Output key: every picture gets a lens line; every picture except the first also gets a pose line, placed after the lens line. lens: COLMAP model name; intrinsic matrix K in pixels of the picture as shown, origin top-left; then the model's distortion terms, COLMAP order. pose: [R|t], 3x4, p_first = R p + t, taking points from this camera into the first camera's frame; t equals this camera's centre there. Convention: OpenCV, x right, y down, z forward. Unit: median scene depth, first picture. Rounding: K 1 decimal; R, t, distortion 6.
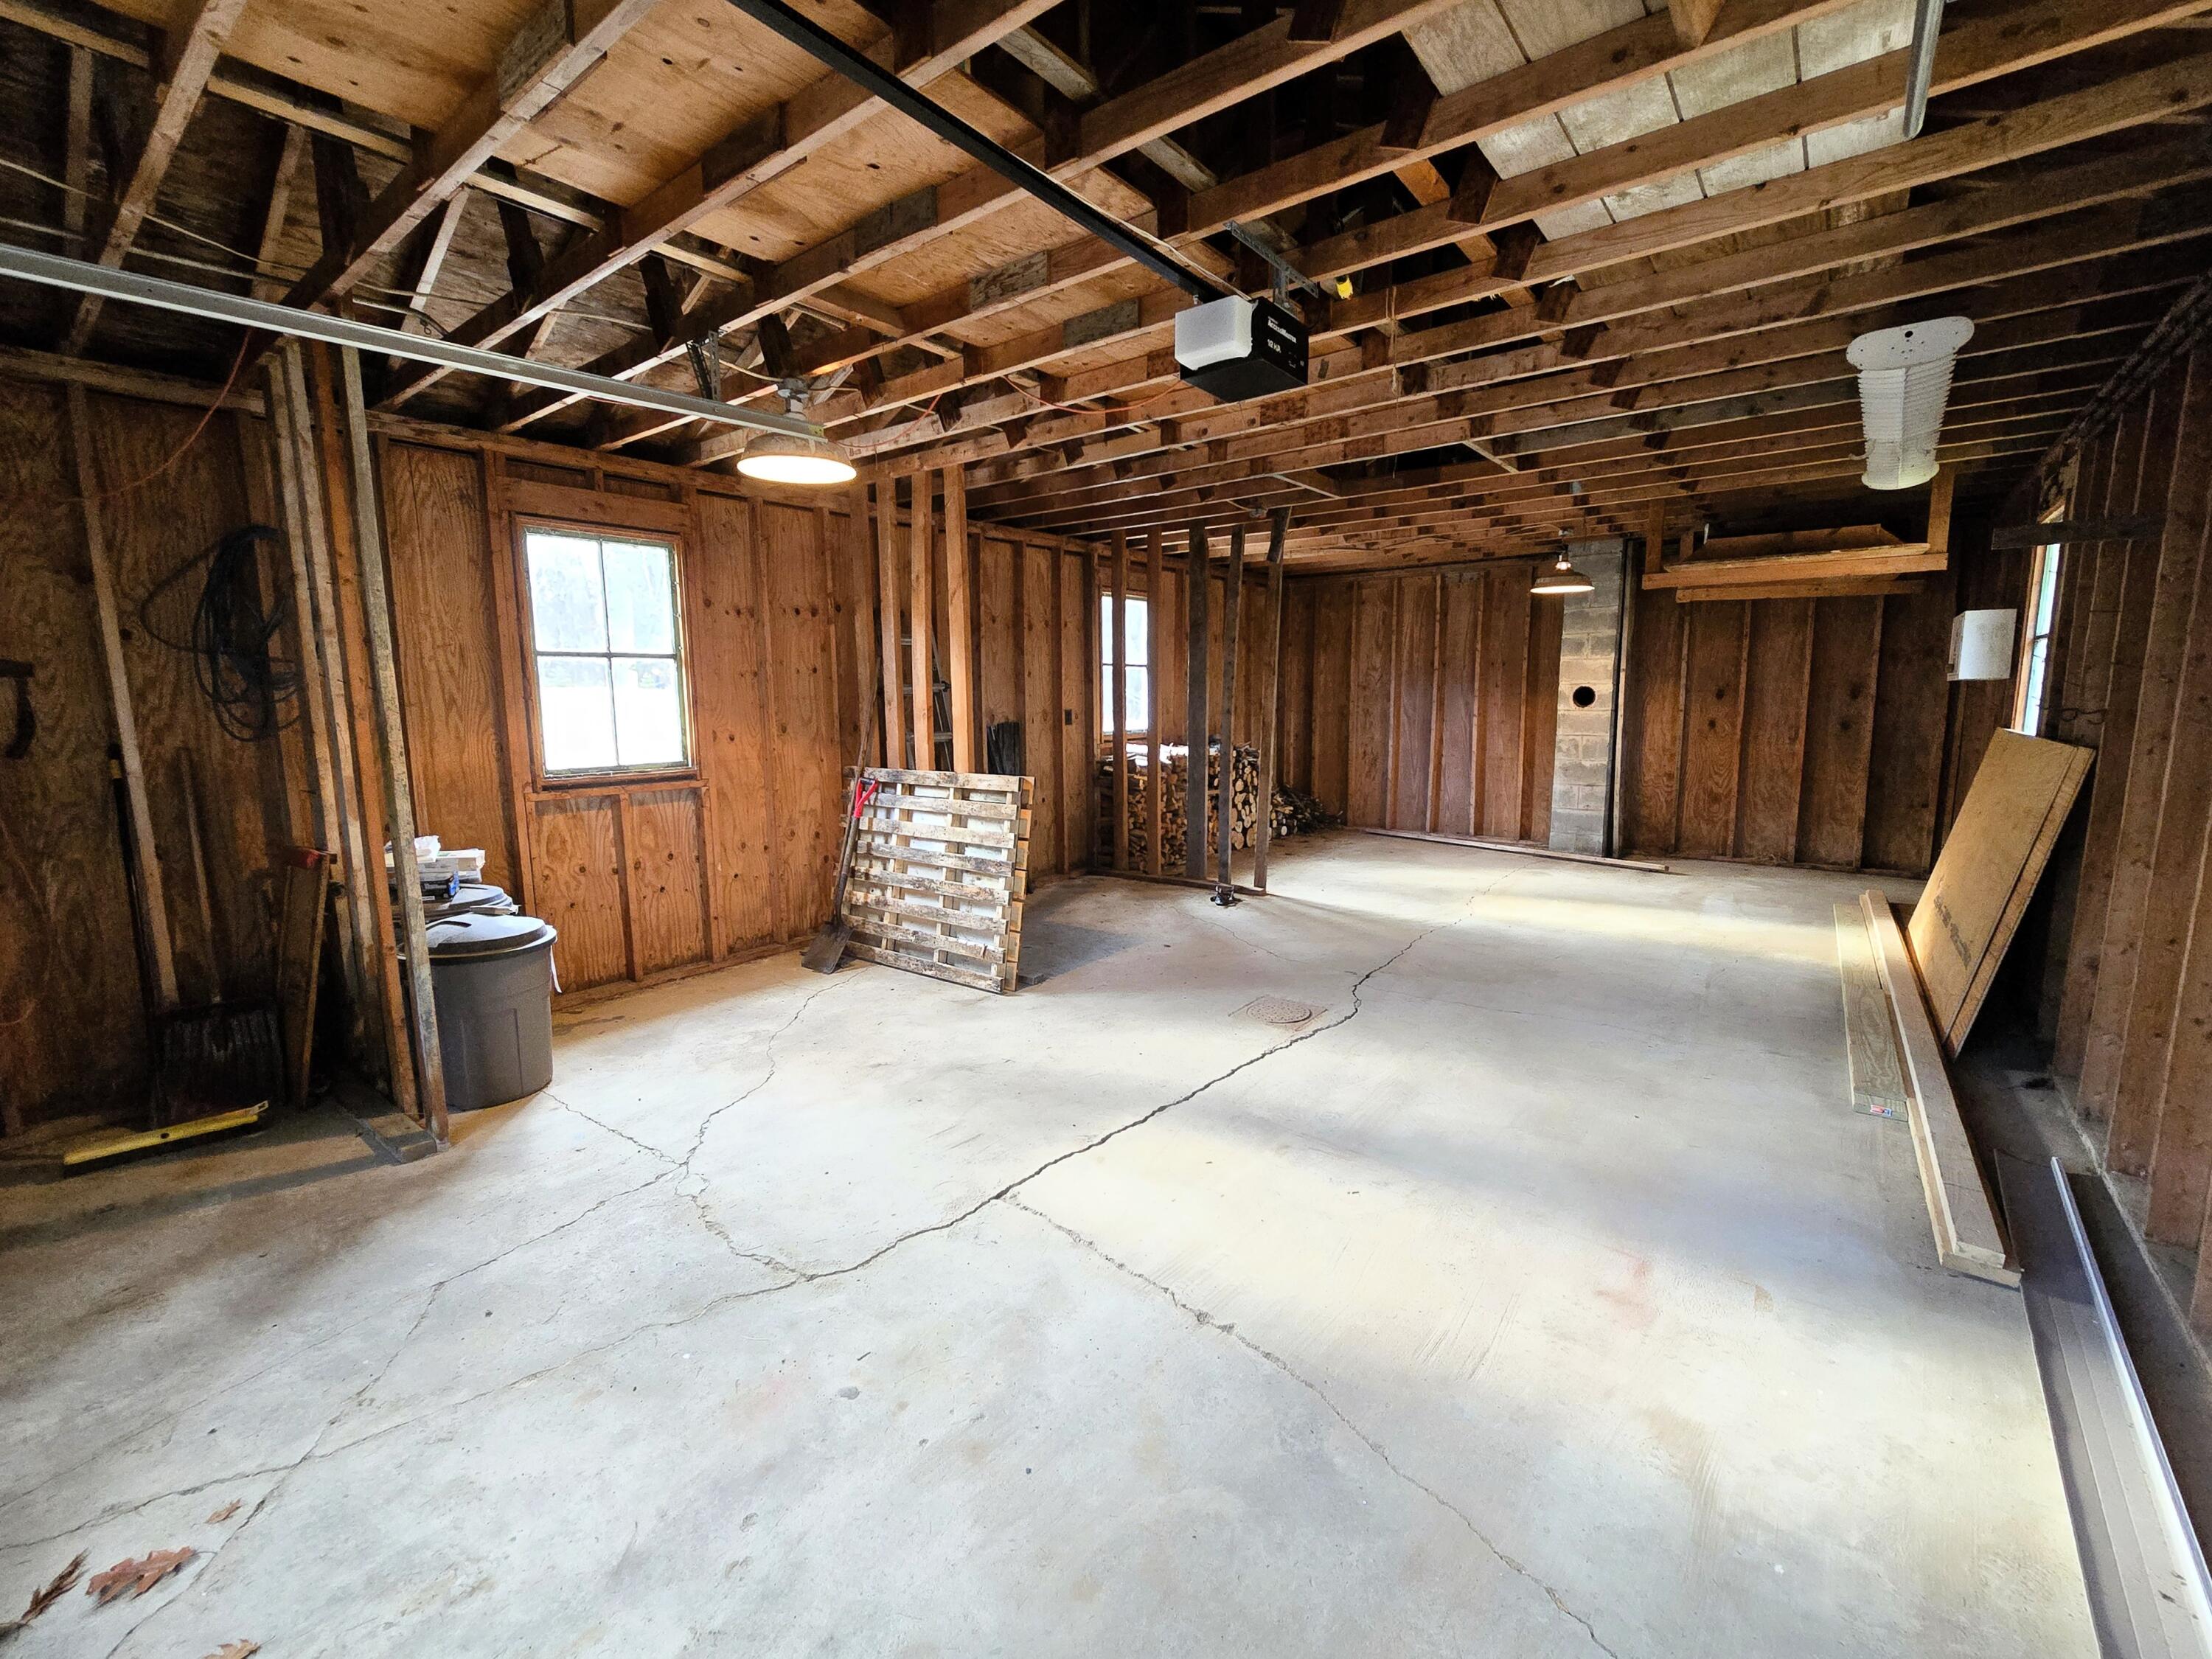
lens RADIAL K [[924.1, 0, 1118.8], [0, 924.1, 820.6], [0, 0, 1]] dist [-0.003353, -0.000325]
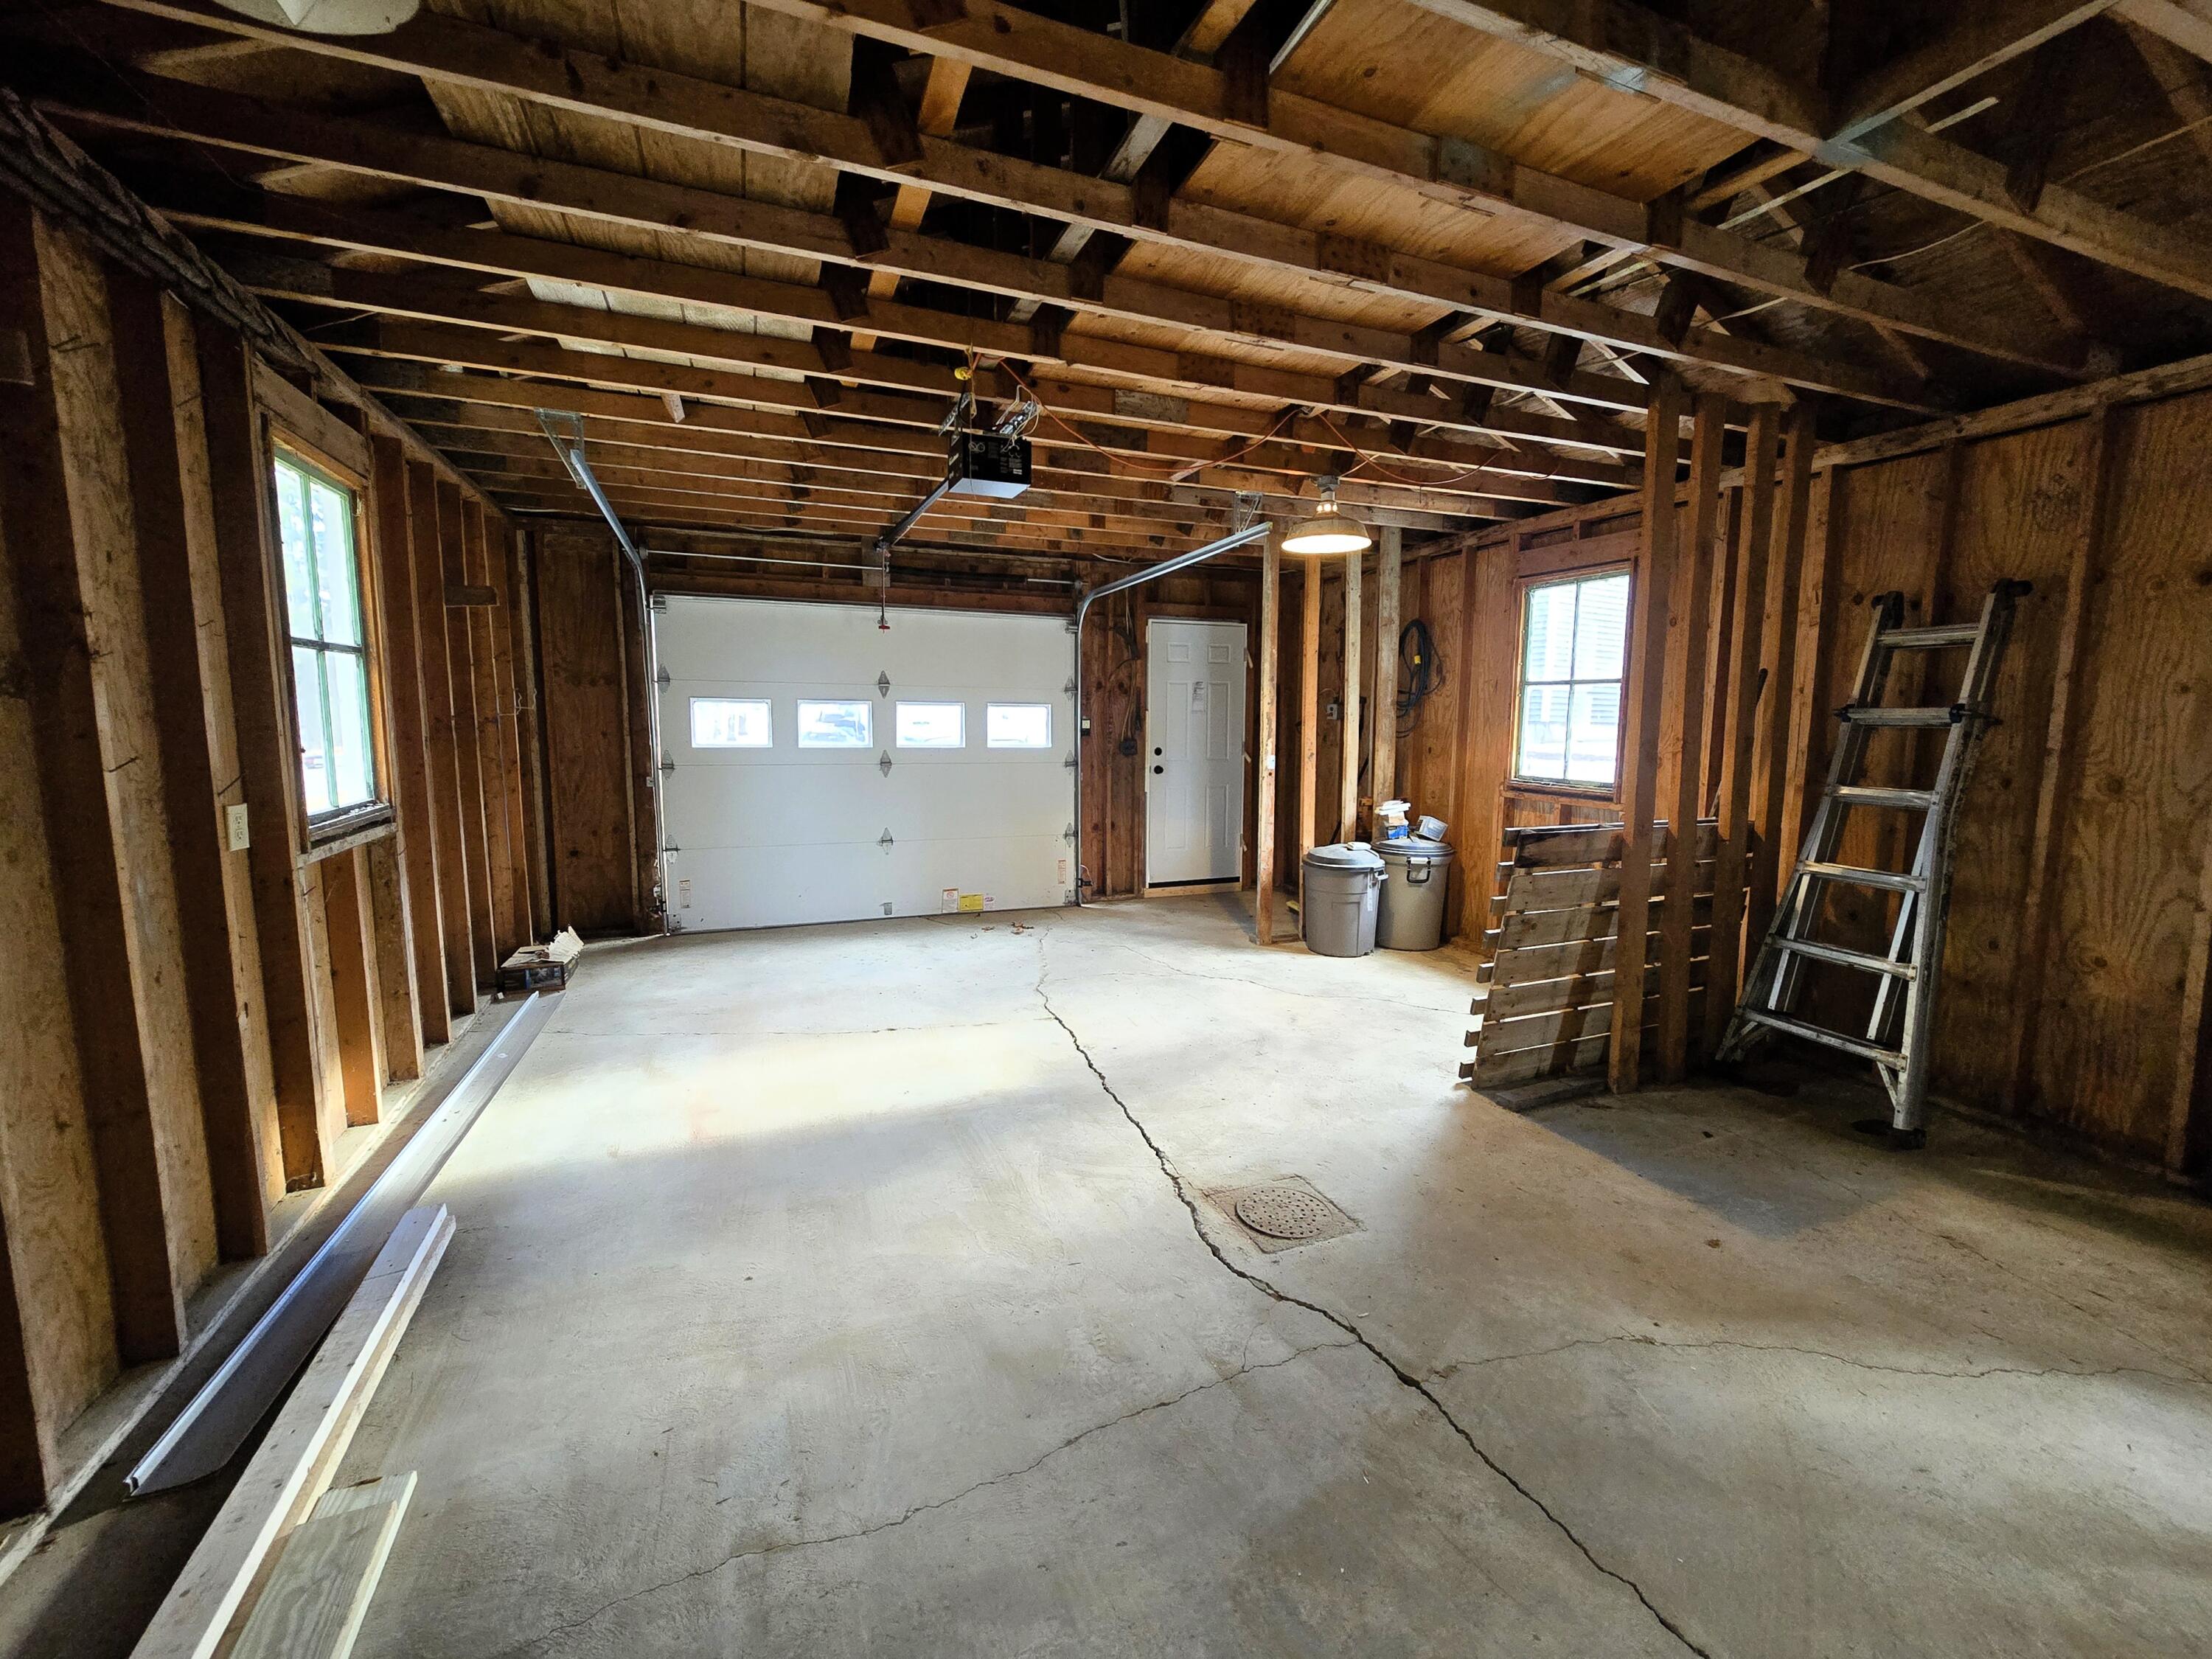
lens RADIAL K [[924.1, 0, 1118.8], [0, 924.1, 820.6], [0, 0, 1]] dist [-0.003353, -0.000325]
pose [[-0.499306, 0.108458, -0.859610, 0.775890], [-0.126011, 0.972495, 0.195894, -0.178091], [0.857213, 0.206132, -0.471906, 1.171609]]
